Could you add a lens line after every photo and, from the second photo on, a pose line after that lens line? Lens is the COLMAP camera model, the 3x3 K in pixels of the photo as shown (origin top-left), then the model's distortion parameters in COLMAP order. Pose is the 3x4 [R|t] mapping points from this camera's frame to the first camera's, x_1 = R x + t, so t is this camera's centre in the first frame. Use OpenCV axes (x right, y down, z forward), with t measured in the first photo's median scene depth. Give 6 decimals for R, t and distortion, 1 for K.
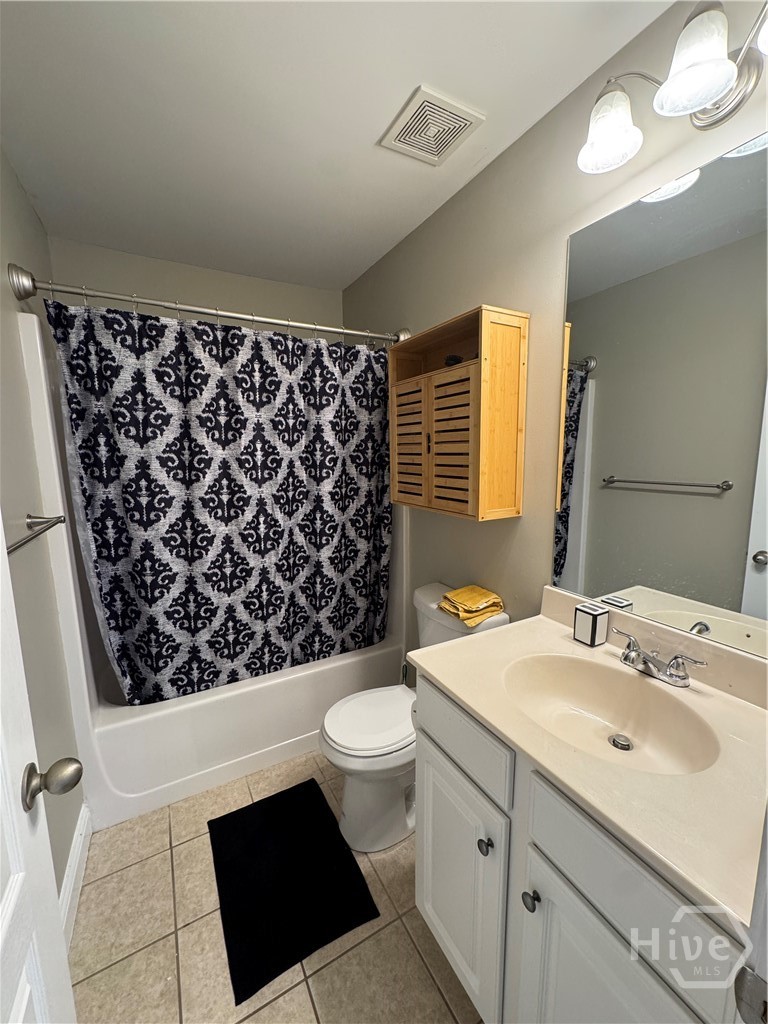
lens RADIAL K [[405.9, 0, 387.2], [0, 405.9, 509.6], [0, 0, 1]] dist [-0.001051, -0.000102]
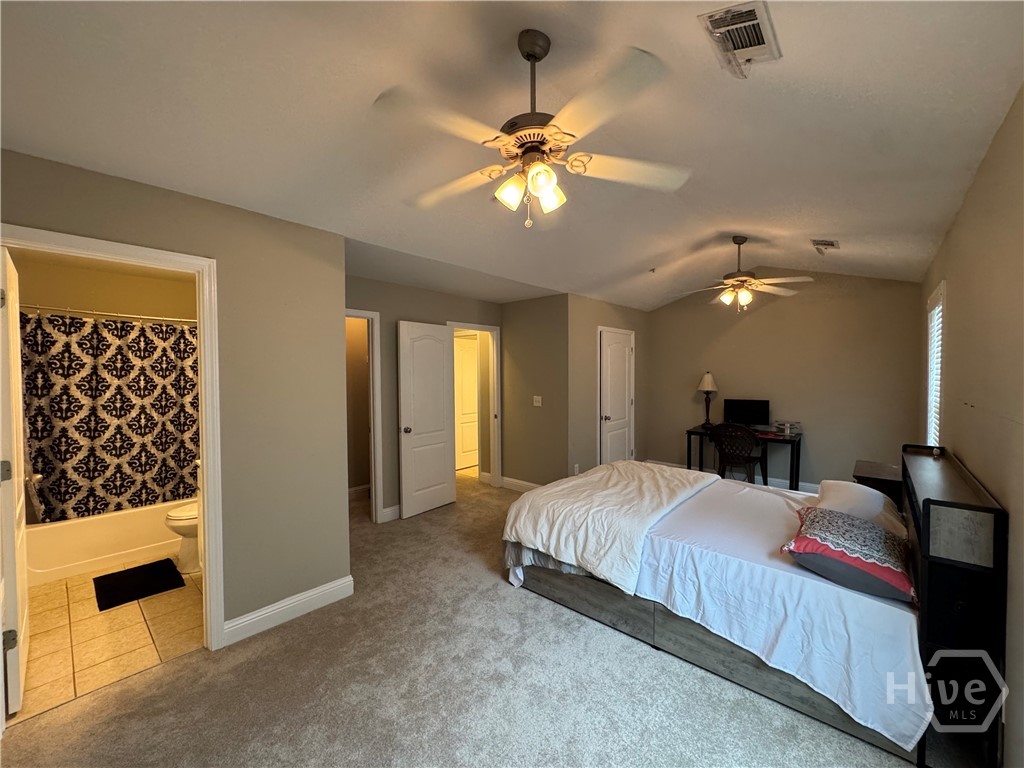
lens RADIAL K [[405.9, 0, 512.7], [0, 405.9, 381.6], [0, 0, 1]] dist [-0.001051, -0.000102]
pose [[0.946117, -0.000996, 0.323825, 0.721747], [0.041474, 0.992133, -0.118122, 0.160037], [-0.321159, 0.125188, 0.938714, -1.370207]]
